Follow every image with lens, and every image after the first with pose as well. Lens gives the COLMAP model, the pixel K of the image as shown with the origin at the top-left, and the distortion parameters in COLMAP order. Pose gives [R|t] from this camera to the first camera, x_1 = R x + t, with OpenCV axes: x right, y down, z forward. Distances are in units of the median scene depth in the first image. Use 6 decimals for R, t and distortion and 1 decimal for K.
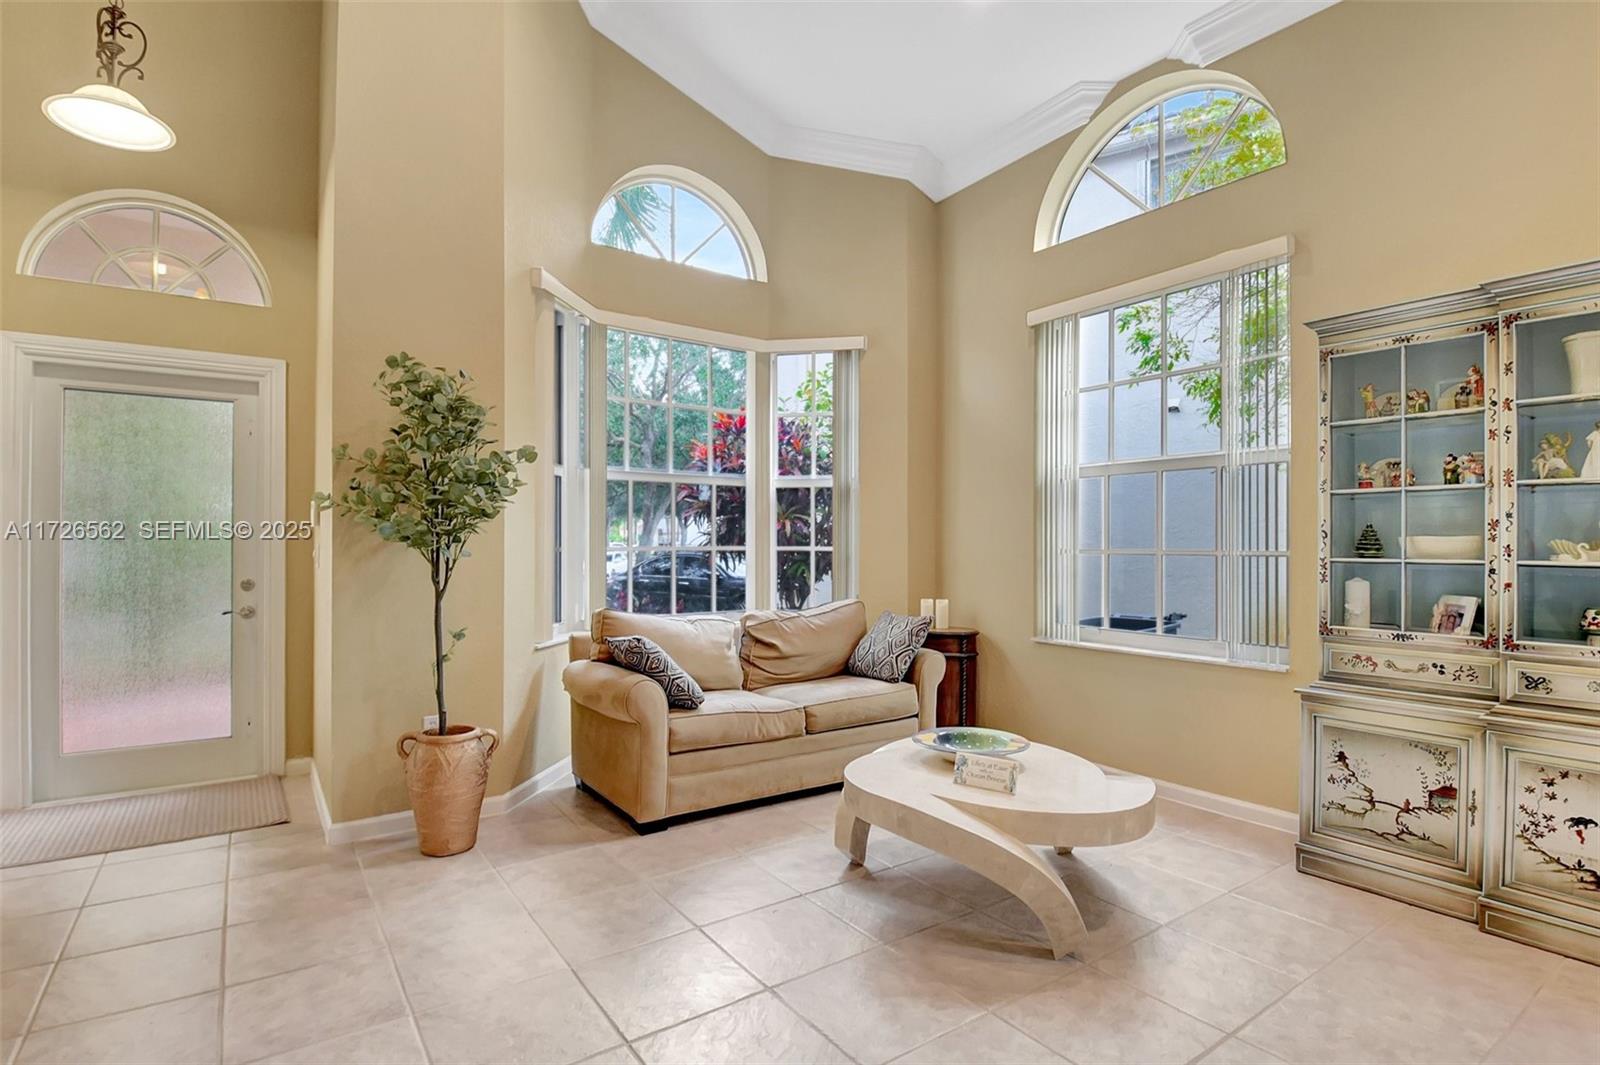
lens RADIAL K [[761.3, 0, 770.5], [0, 761.3, 532.3], [0, 0, 1]] dist [-0.020898, -0.000754]
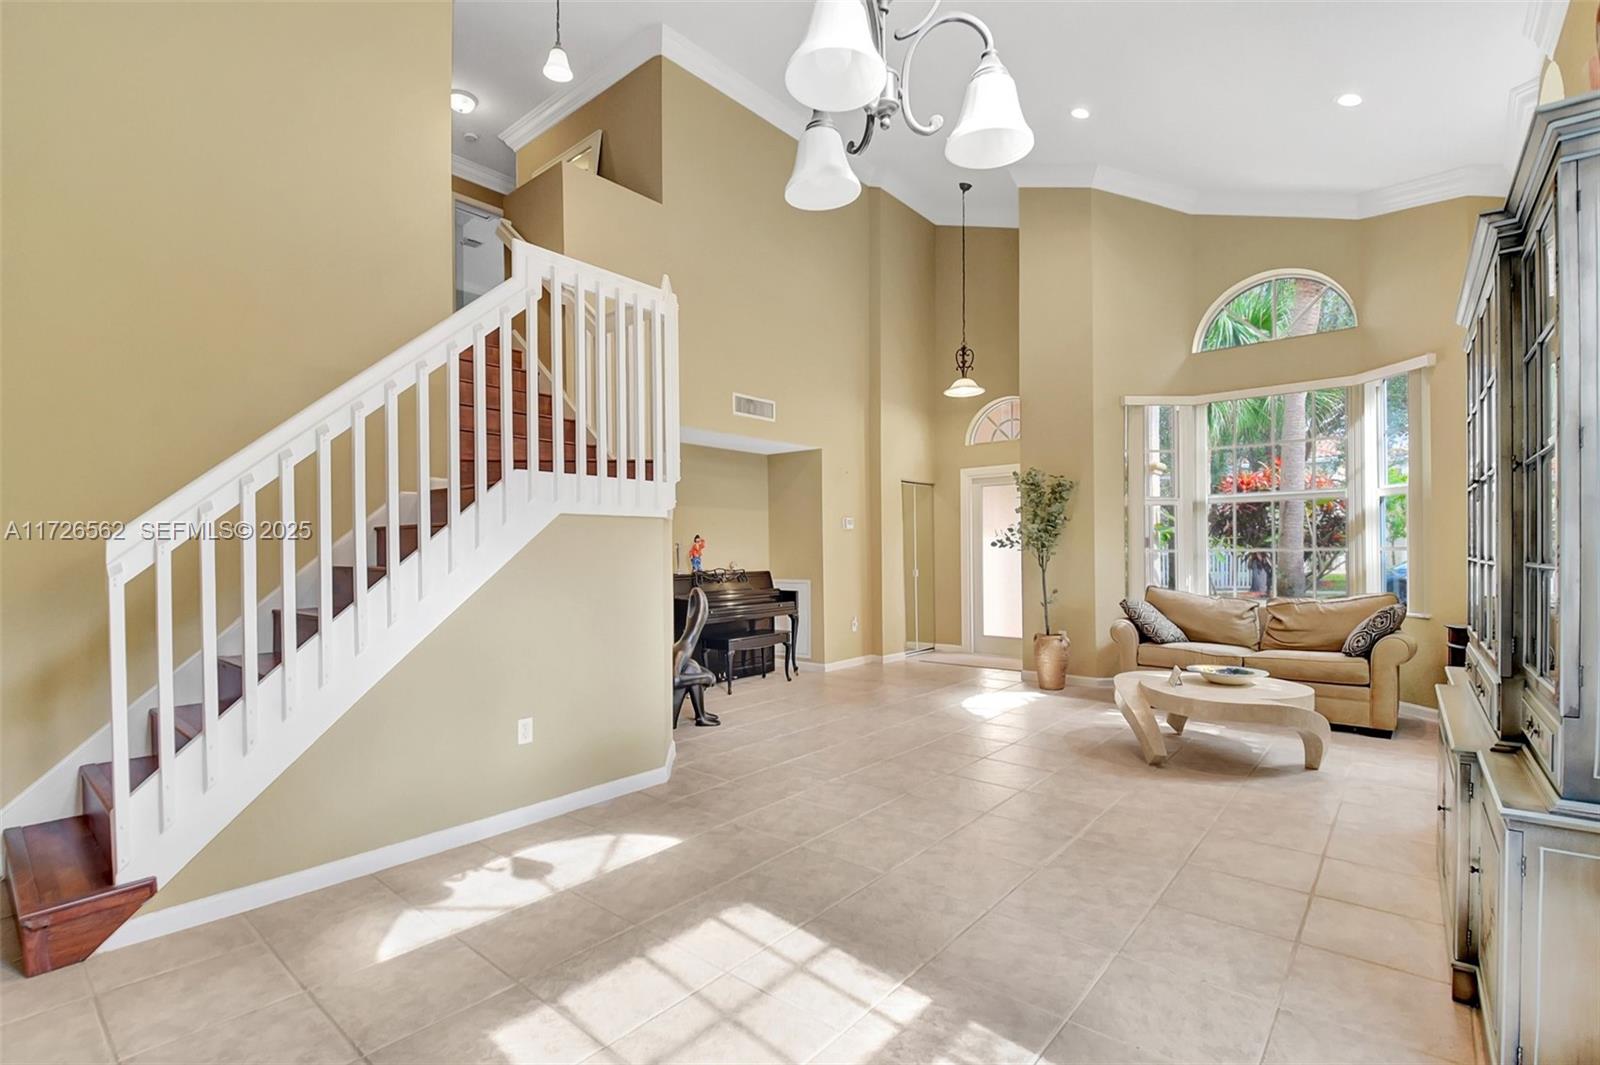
lens RADIAL K [[716.5, 0, 798.1], [0, 716.5, 554.6], [0, 0, 1]] dist [-0.002317, -0.000736]
pose [[0.252845, -0.002672, -0.967503, 1.491803], [0.023358, 0.999722, 0.003343, 0.006150], [0.967225, -0.023444, 0.252837, -0.238217]]
